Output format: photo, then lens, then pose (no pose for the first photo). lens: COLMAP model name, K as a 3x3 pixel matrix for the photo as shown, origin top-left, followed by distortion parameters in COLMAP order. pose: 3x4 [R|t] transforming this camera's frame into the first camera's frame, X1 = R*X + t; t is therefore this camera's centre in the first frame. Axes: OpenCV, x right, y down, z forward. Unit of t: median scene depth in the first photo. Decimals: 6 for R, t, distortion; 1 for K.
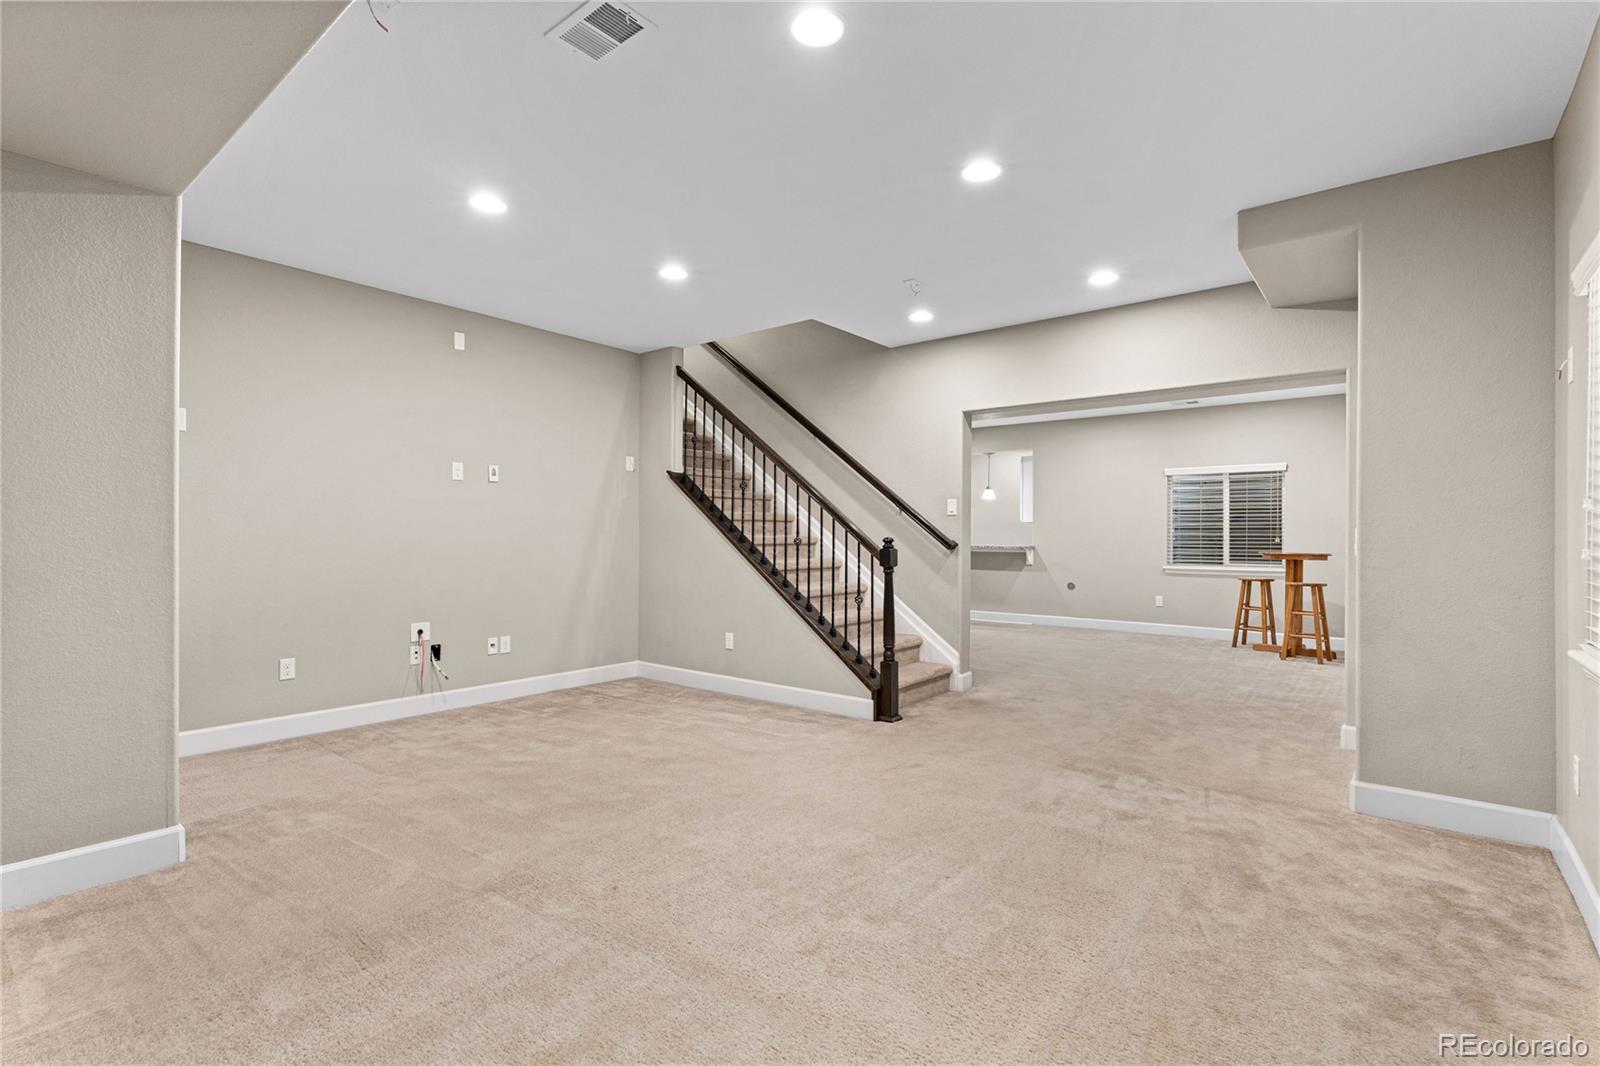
lens RADIAL K [[745.7, 0, 800.0], [0, 745.7, 533.0], [0, 0, 1]] dist [0.000147, -0.000009]
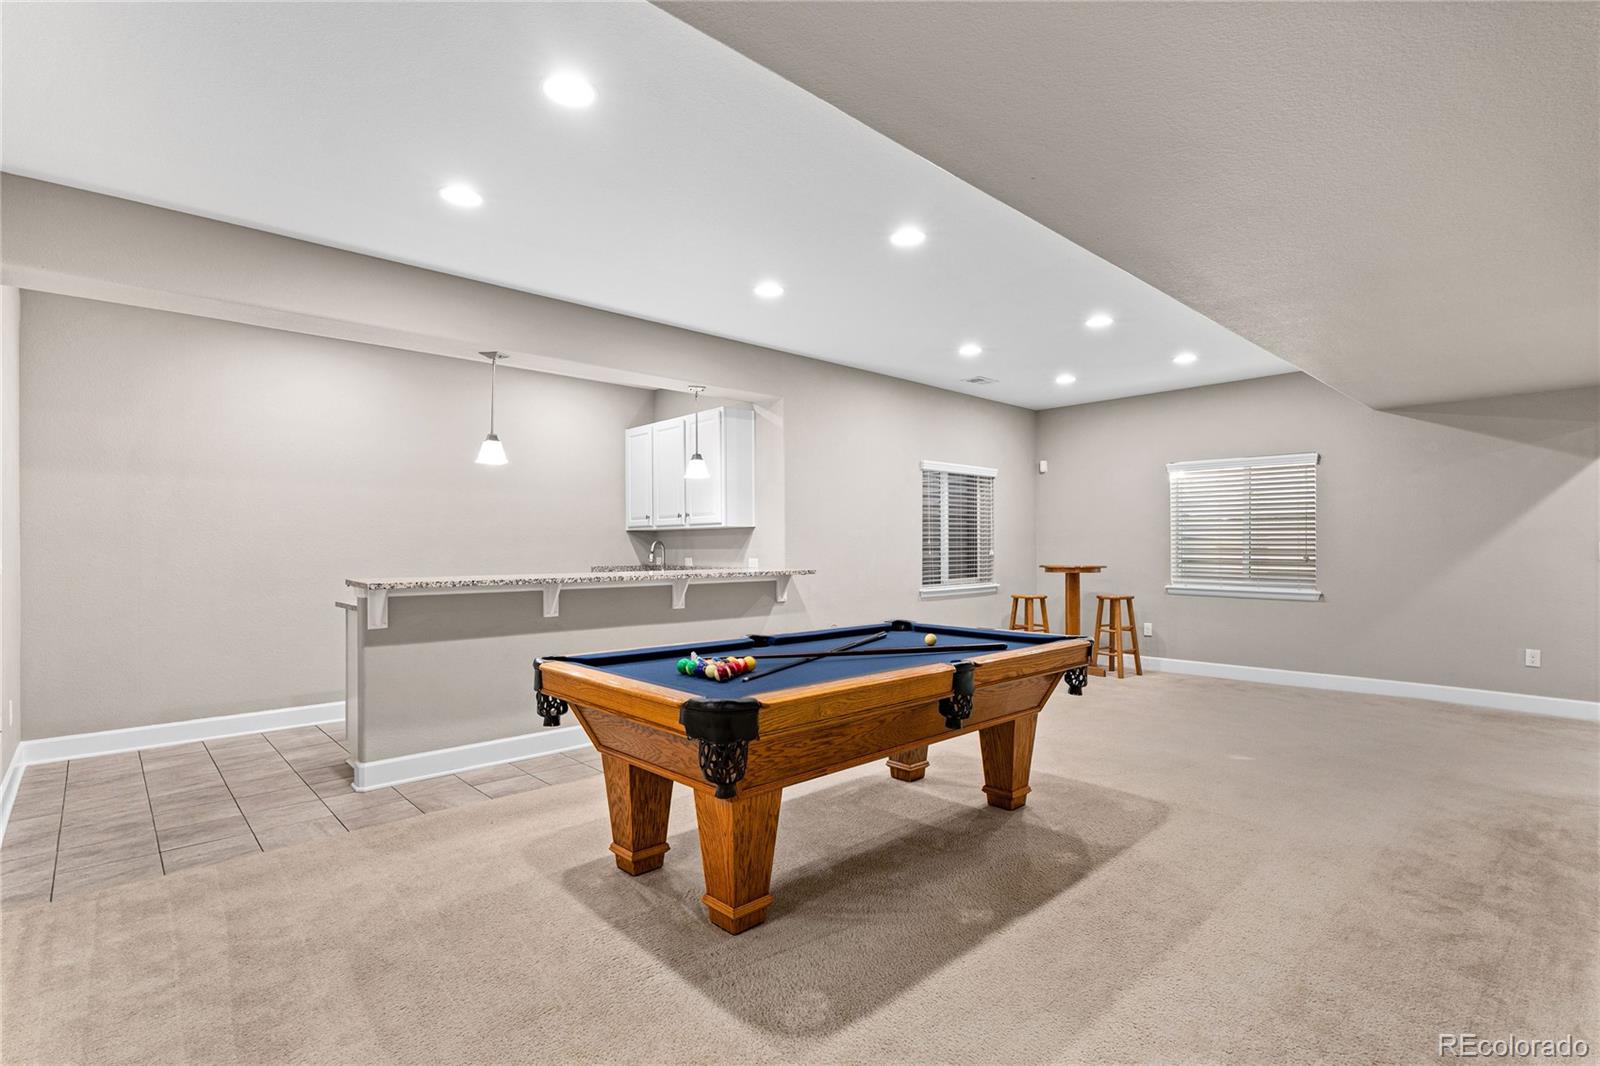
lens RADIAL K [[756.9, 0, 807.5], [0, 756.9, 540.9], [0, 0, 1]] dist [0.001799, 0.000206]
pose [[0.123380, -0.006530, 0.992338, -0.319494], [-0.003483, 0.999969, 0.007013, -0.009924], [-0.992353, -0.004321, 0.123354, 1.138616]]
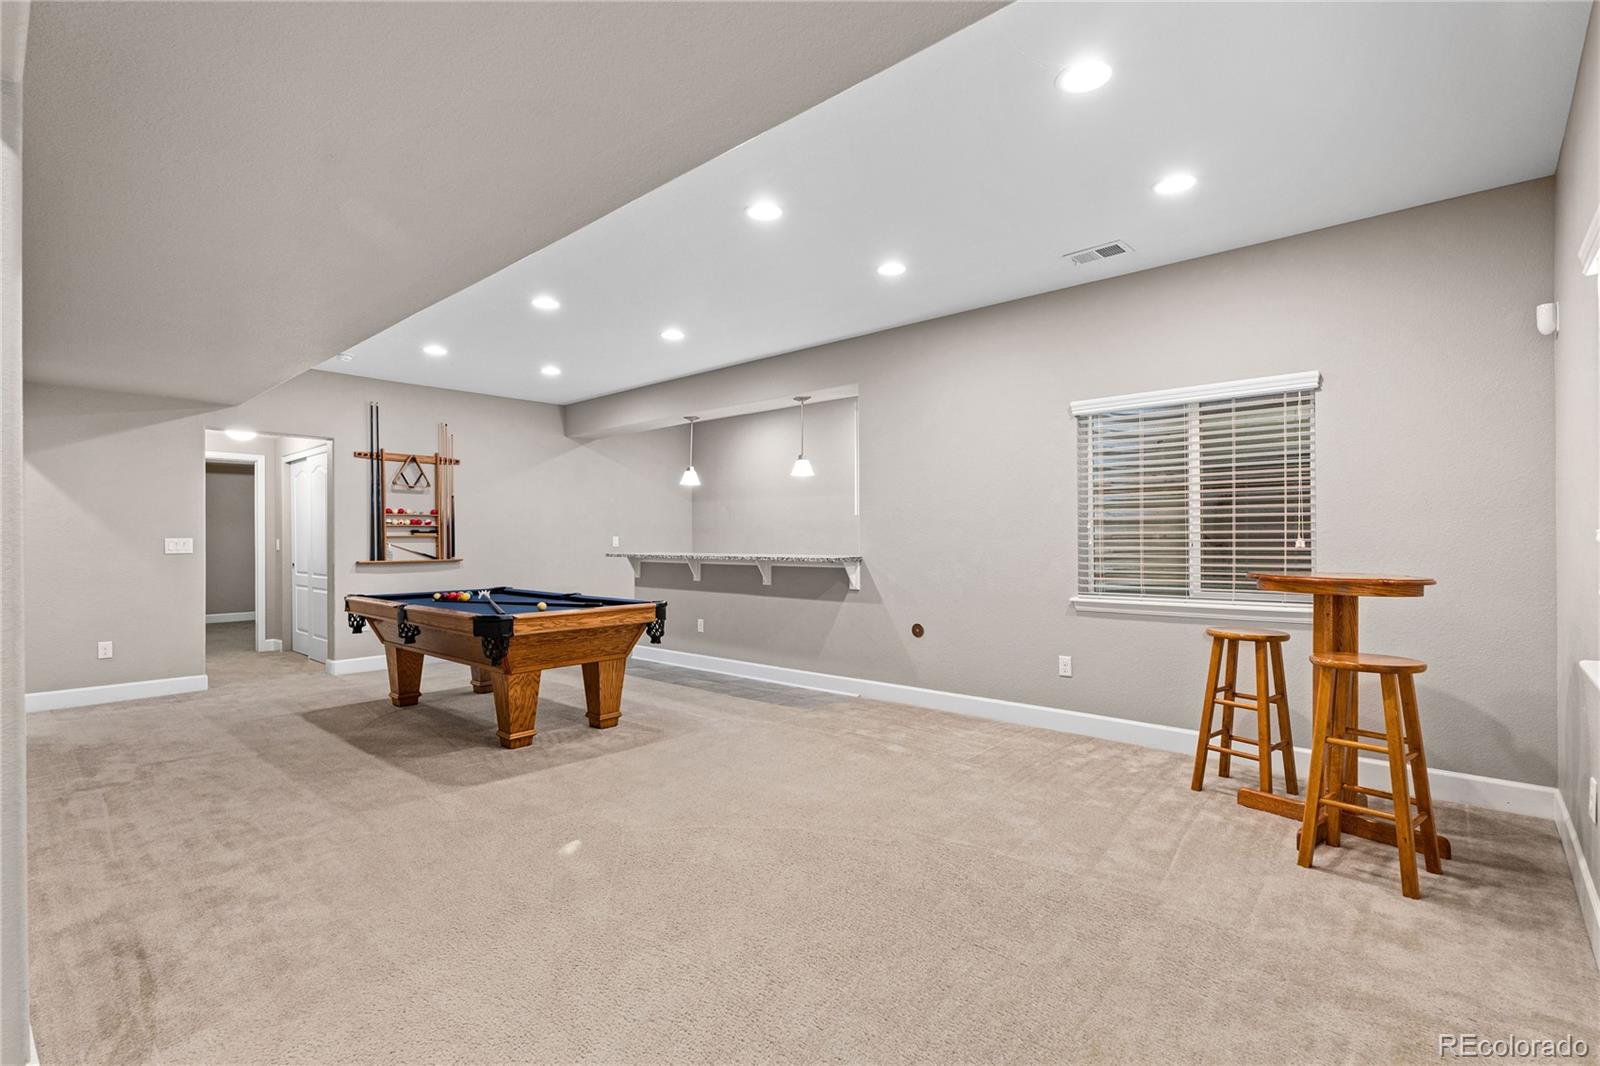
lens RADIAL K [[756.9, 0, 807.5], [0, 756.9, 540.9], [0, 0, 1]] dist [0.001799, 0.000206]
pose [[0.999324, -0.012107, -0.034706, 0.366160], [0.012400, 0.999889, 0.008249, 0.000715], [0.034603, -0.008674, 0.999364, 0.542592]]
